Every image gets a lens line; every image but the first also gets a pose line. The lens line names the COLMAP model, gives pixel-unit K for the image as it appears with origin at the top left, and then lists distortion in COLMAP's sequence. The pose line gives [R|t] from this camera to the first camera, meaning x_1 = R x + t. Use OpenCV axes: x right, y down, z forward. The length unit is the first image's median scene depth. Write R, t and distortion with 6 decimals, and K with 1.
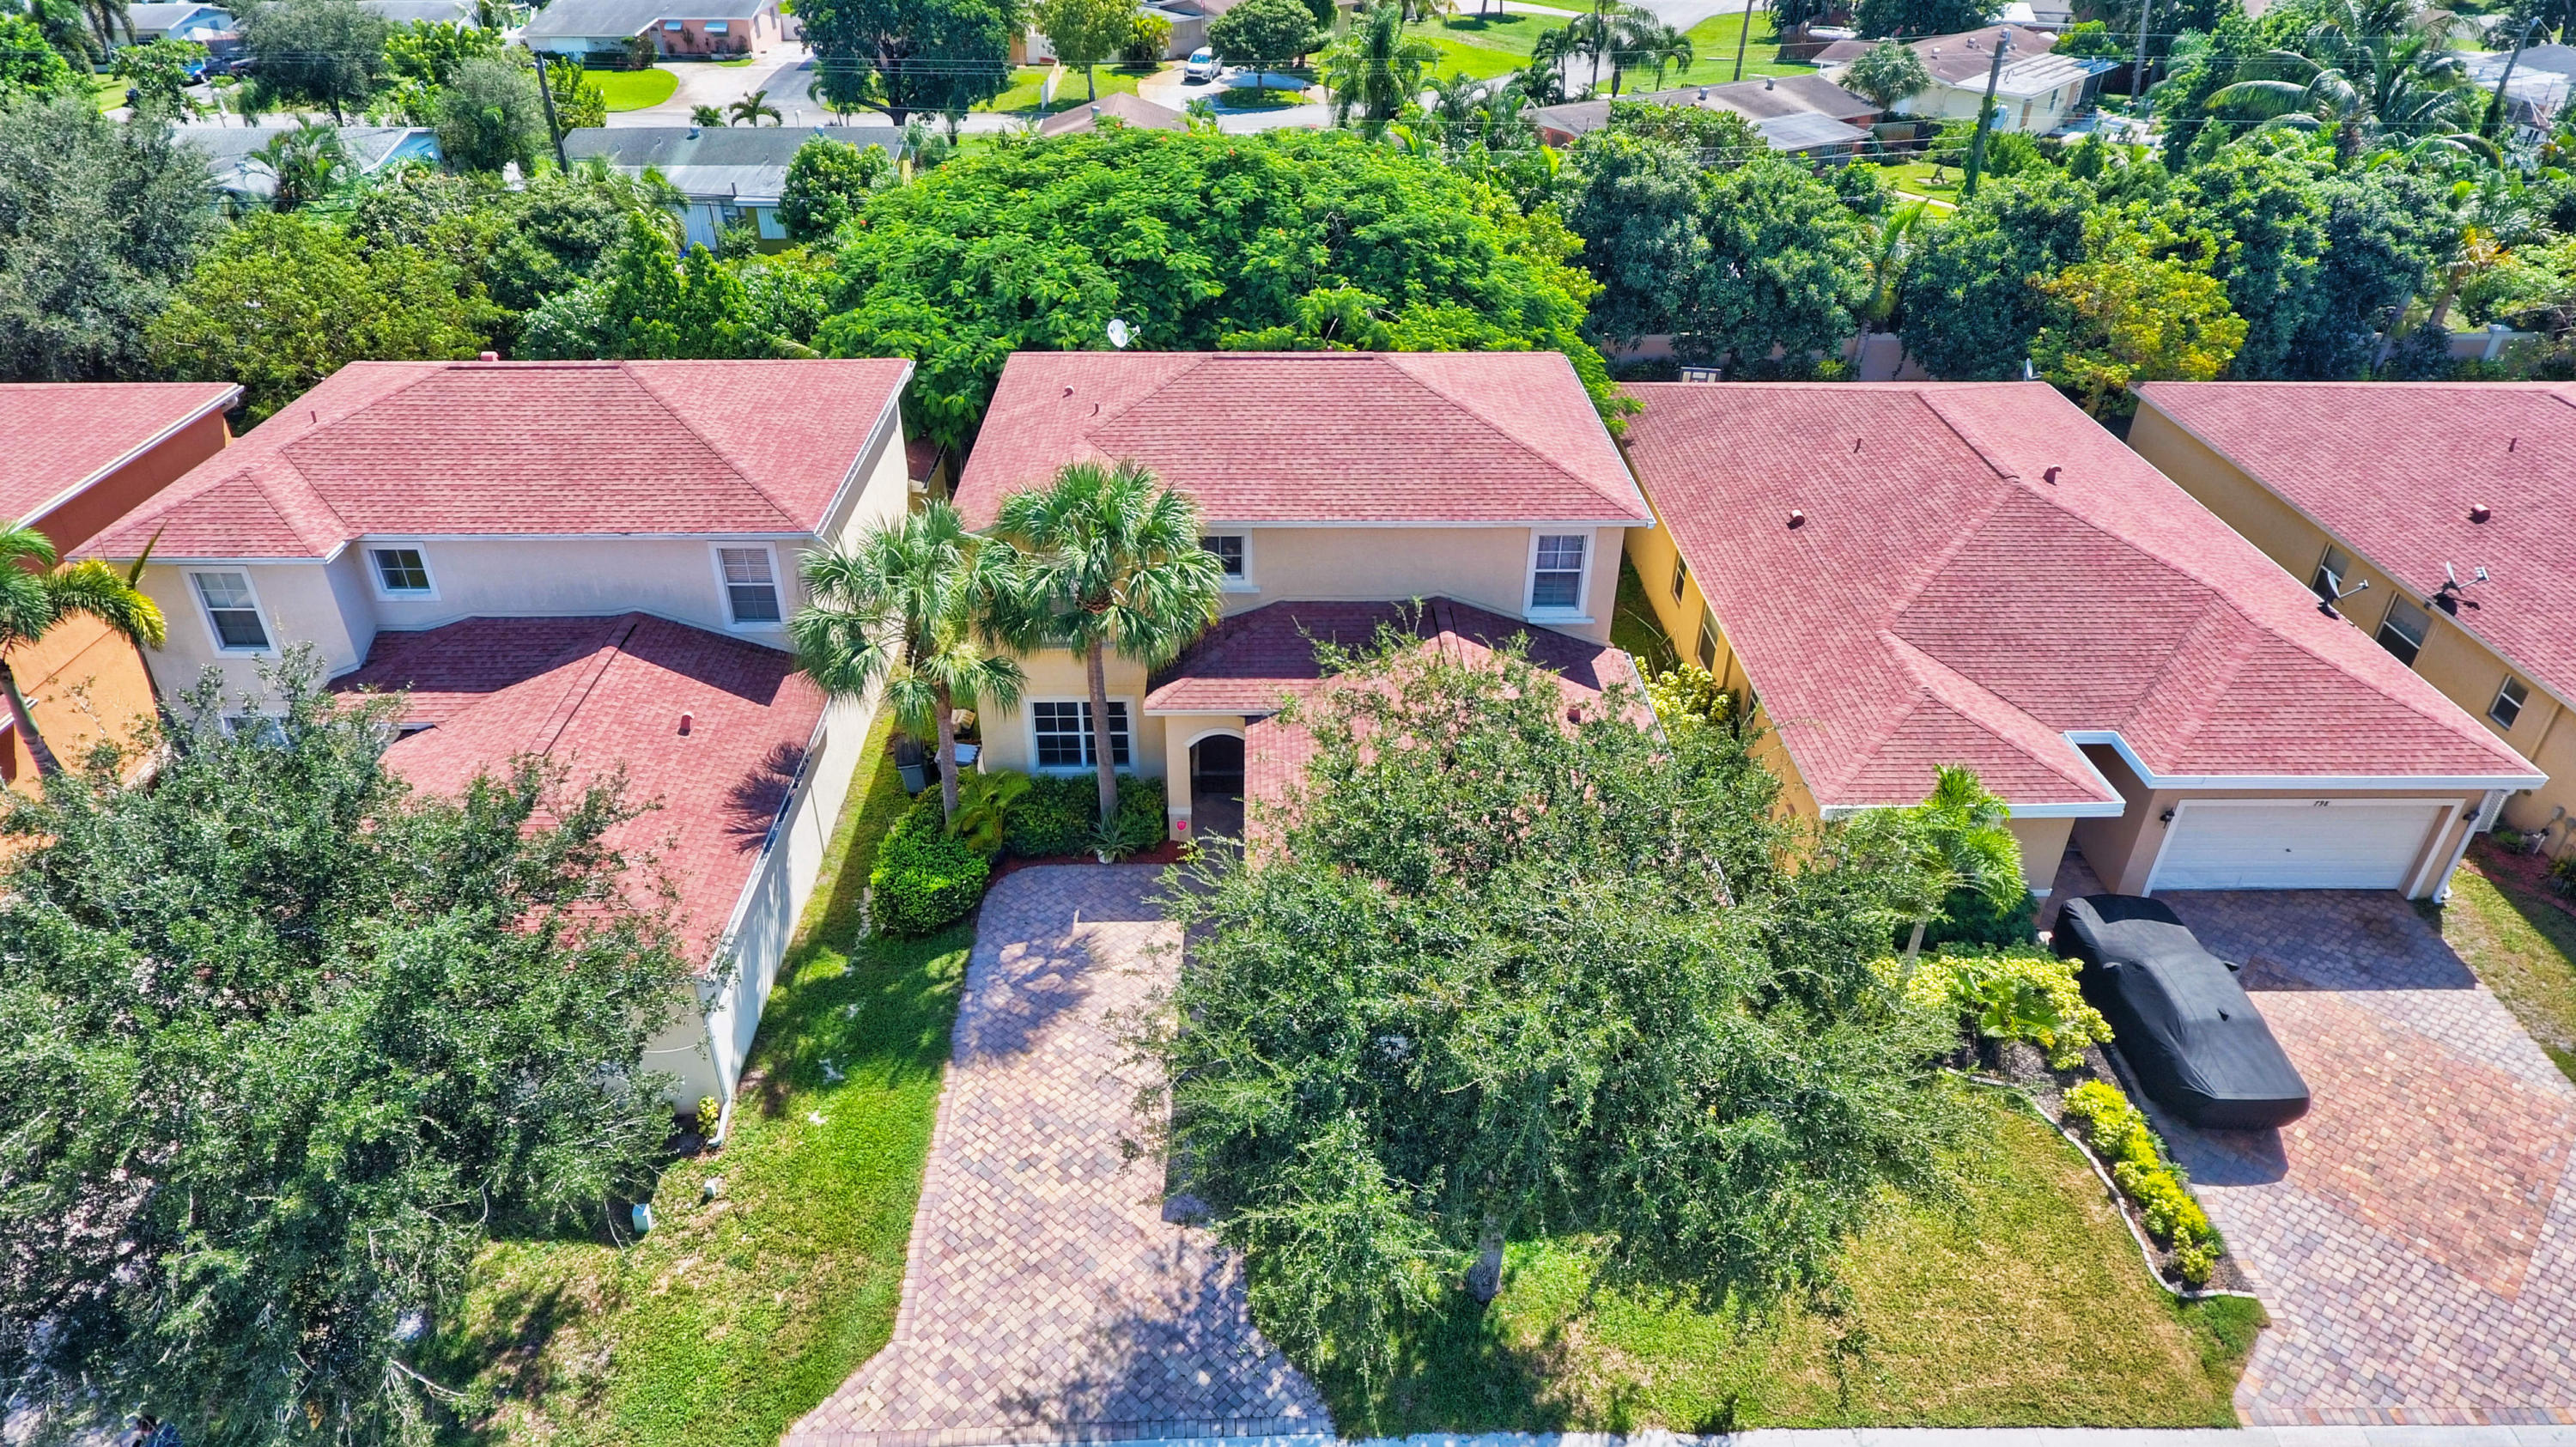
lens RADIAL K [[1524.2, 0, 1268.6], [0, 1524.2, 718.9], [0, 0, 1]] dist [-0.003065, -0.000550]
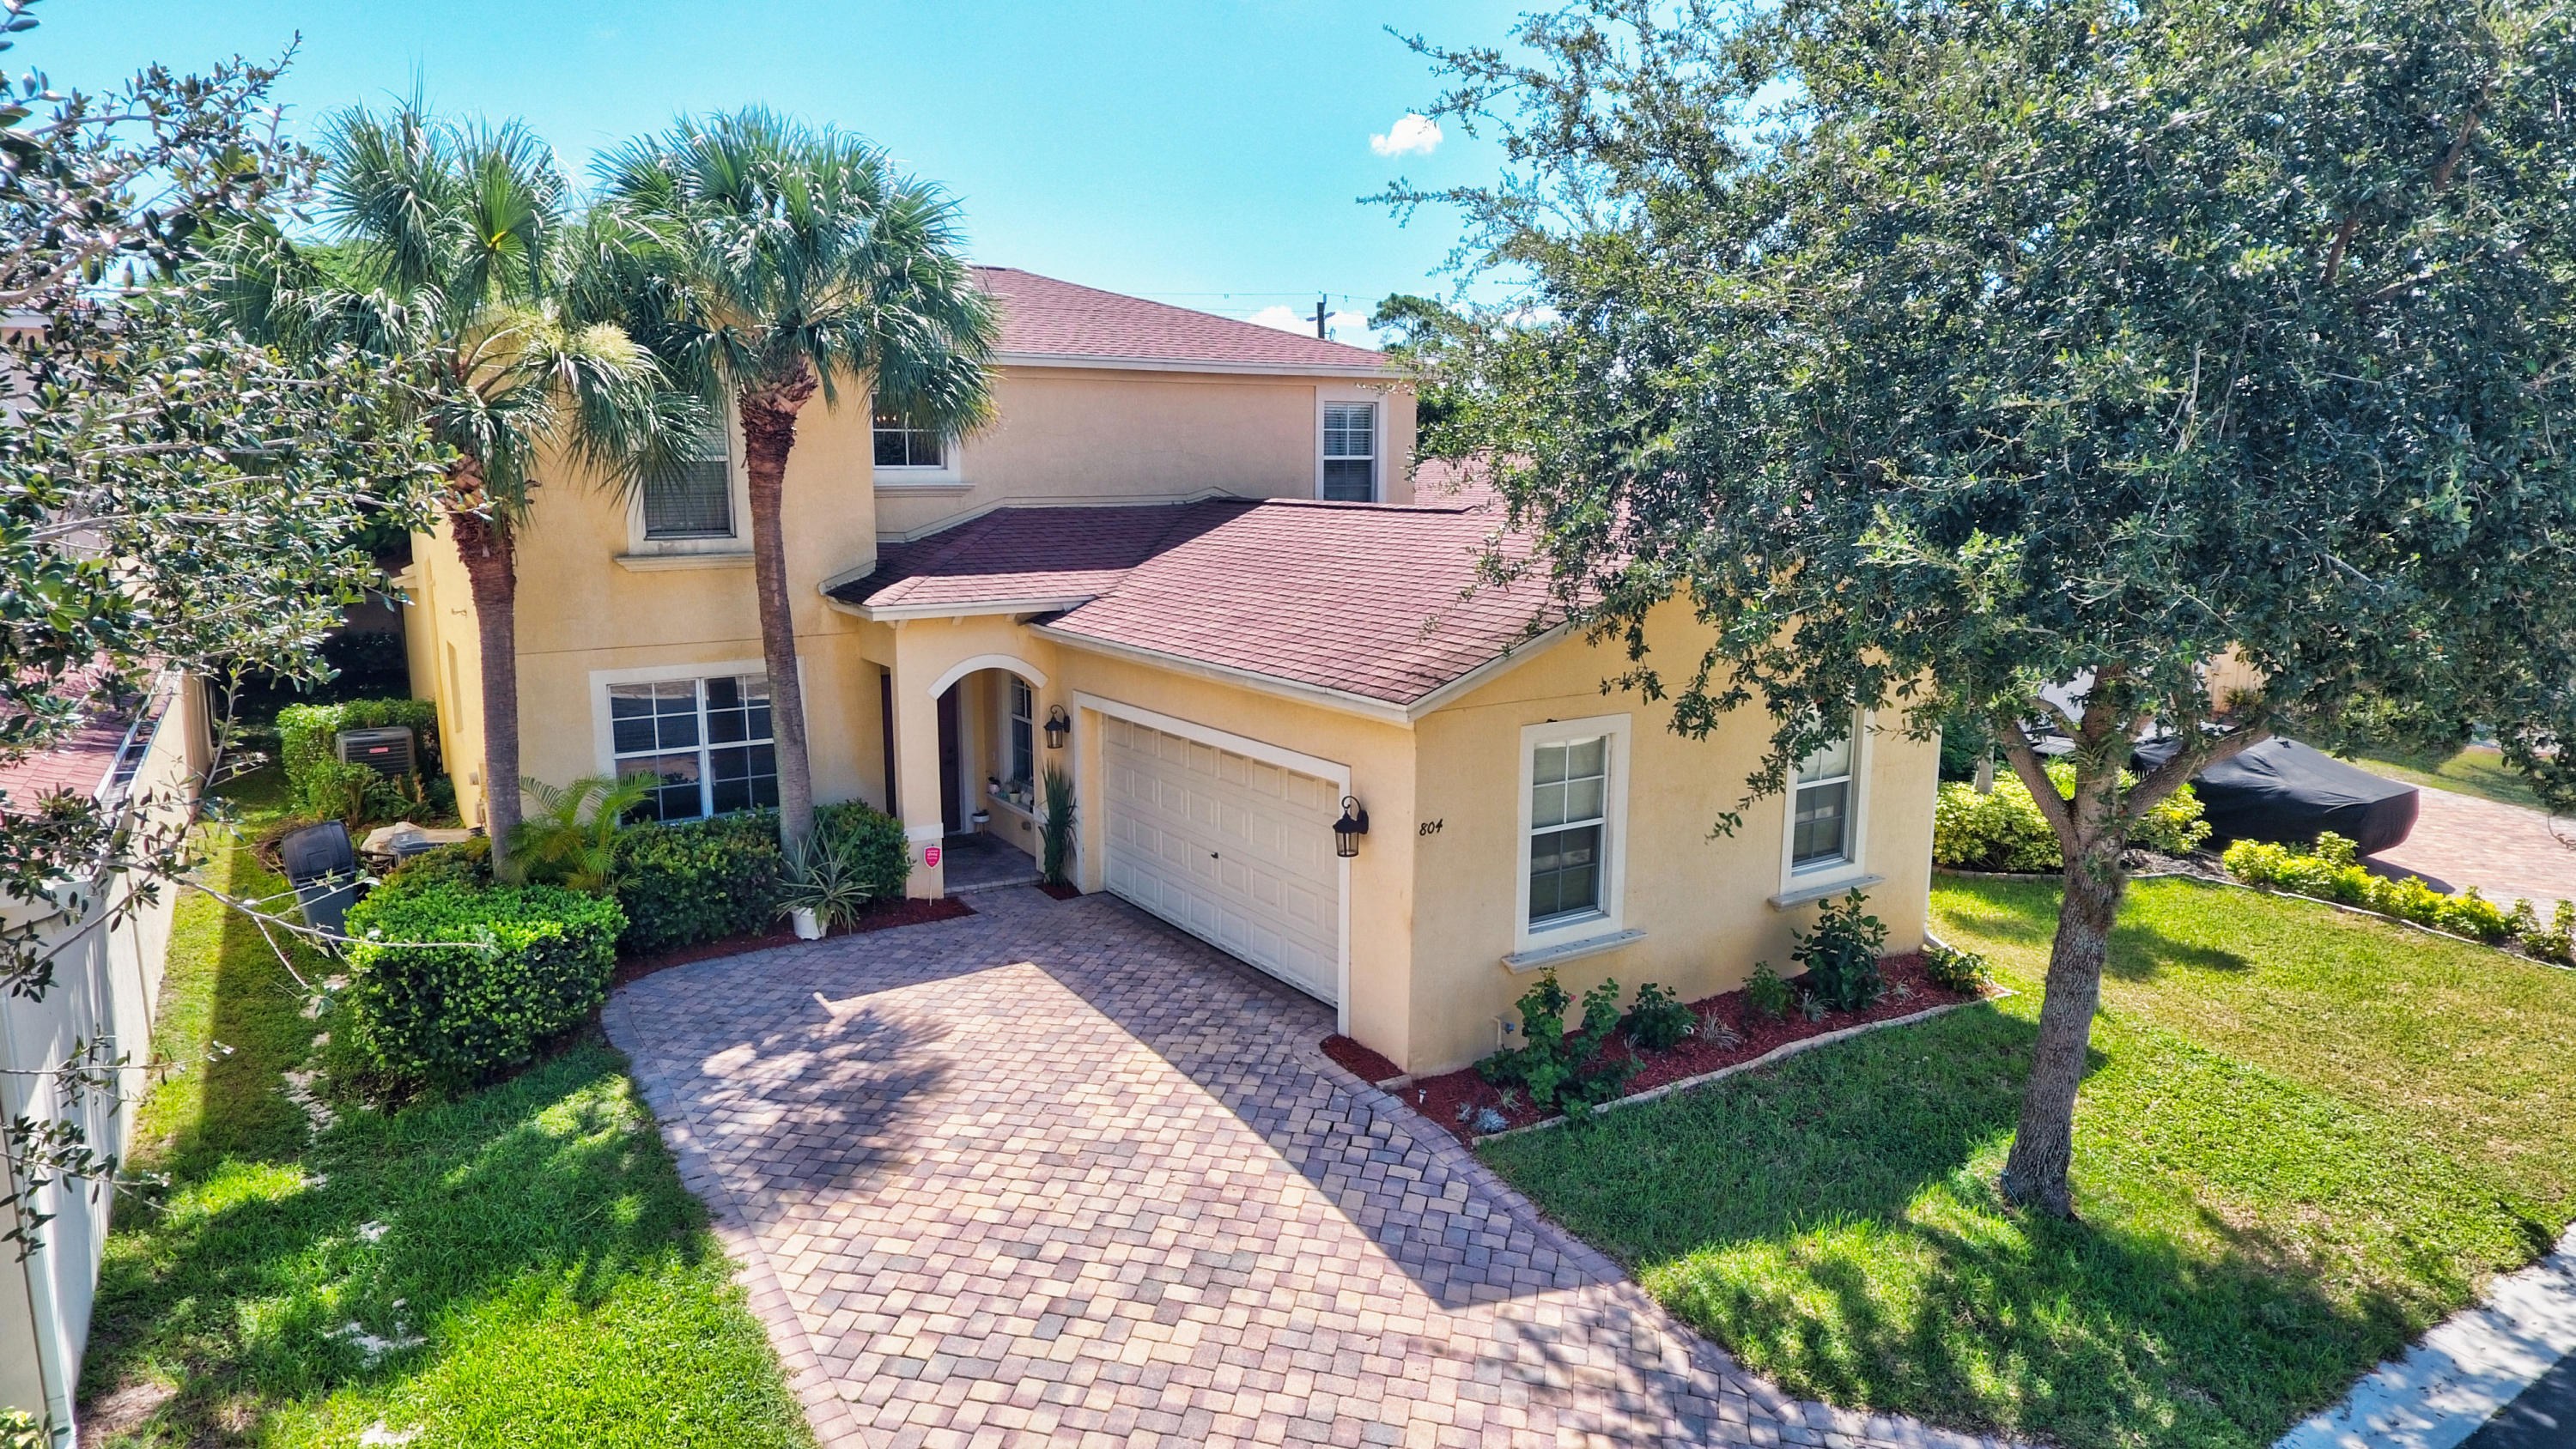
lens RADIAL K [[1523.9, 0, 1268.6], [0, 1523.9, 719.9], [0, 0, 1]] dist [-0.003065, -0.000550]
pose [[0.848275, -0.100585, 0.519916, -0.236773], [0.293623, 0.906392, -0.303709, 0.226665], [-0.440699, 0.410288, 0.798403, 0.475012]]
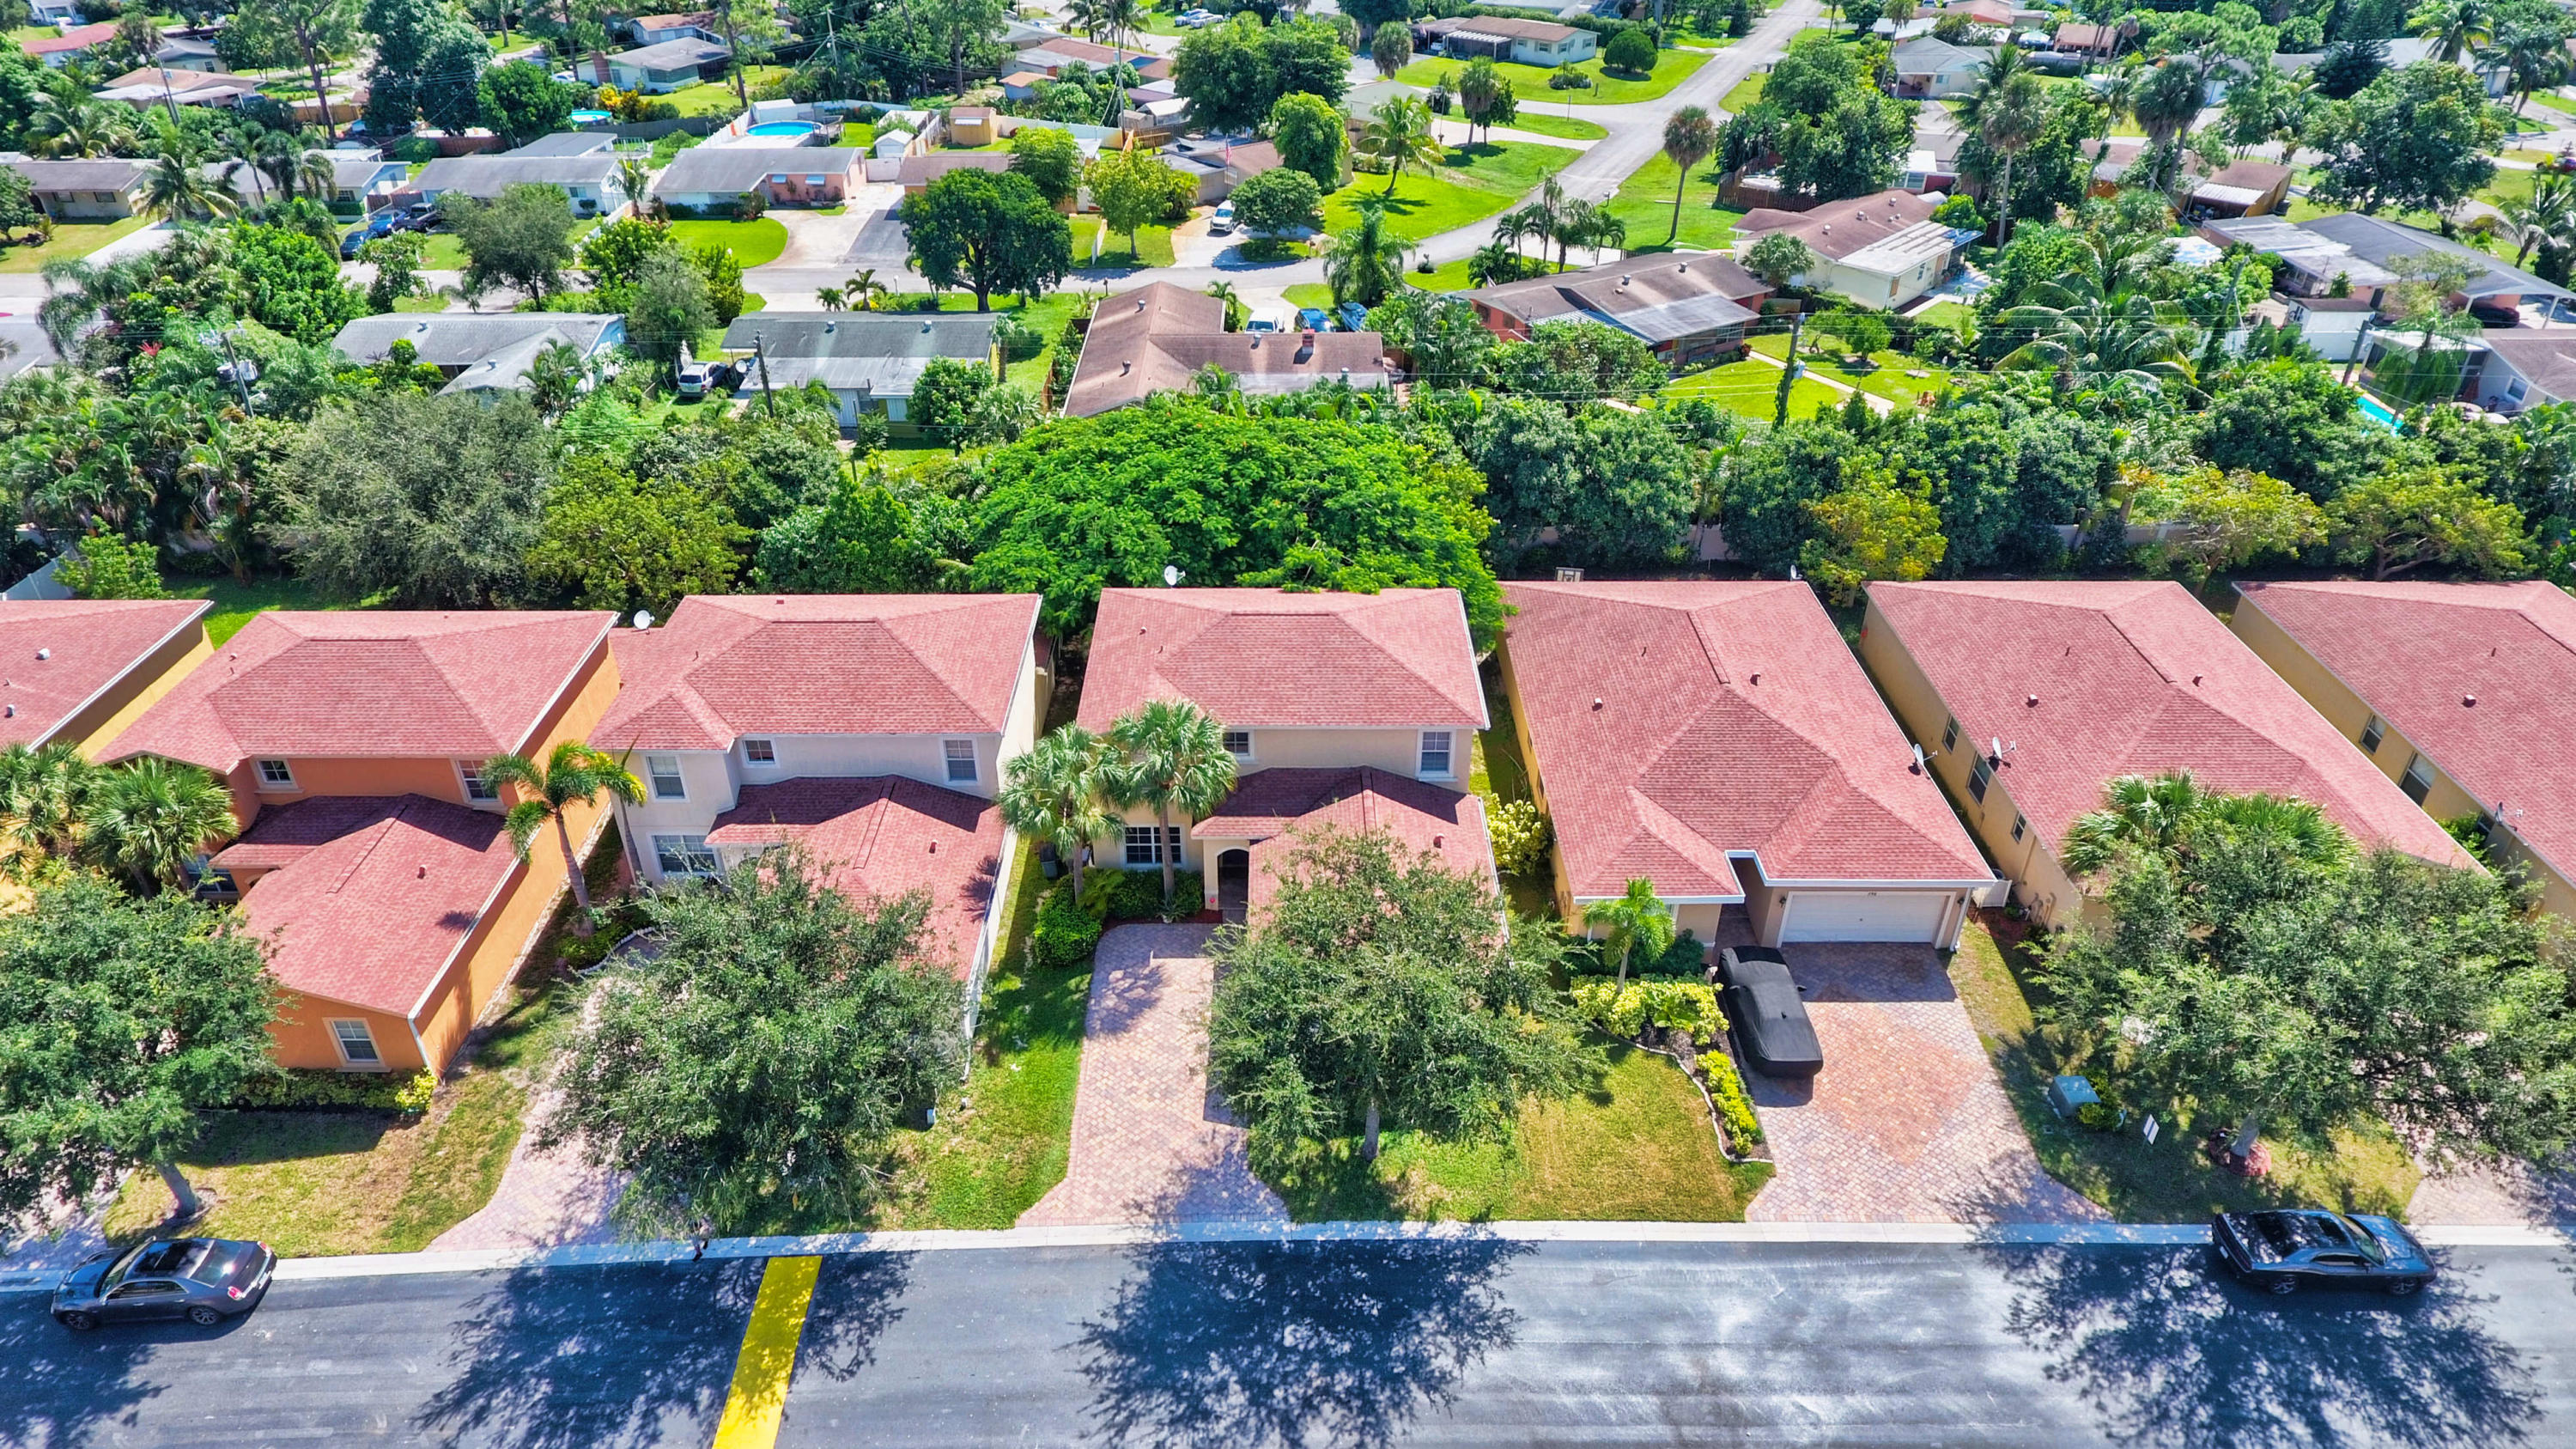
lens RADIAL K [[1524.3, 0, 1268.6], [0, 1524.3, 719.9], [0, 0, 1]] dist [-0.003065, -0.000550]
pose [[0.999910, 0.003177, -0.013060, 0.026473], [-0.003191, 0.999994, -0.001044, -0.127827], [0.013057, 0.001086, 0.999914, -0.684155]]
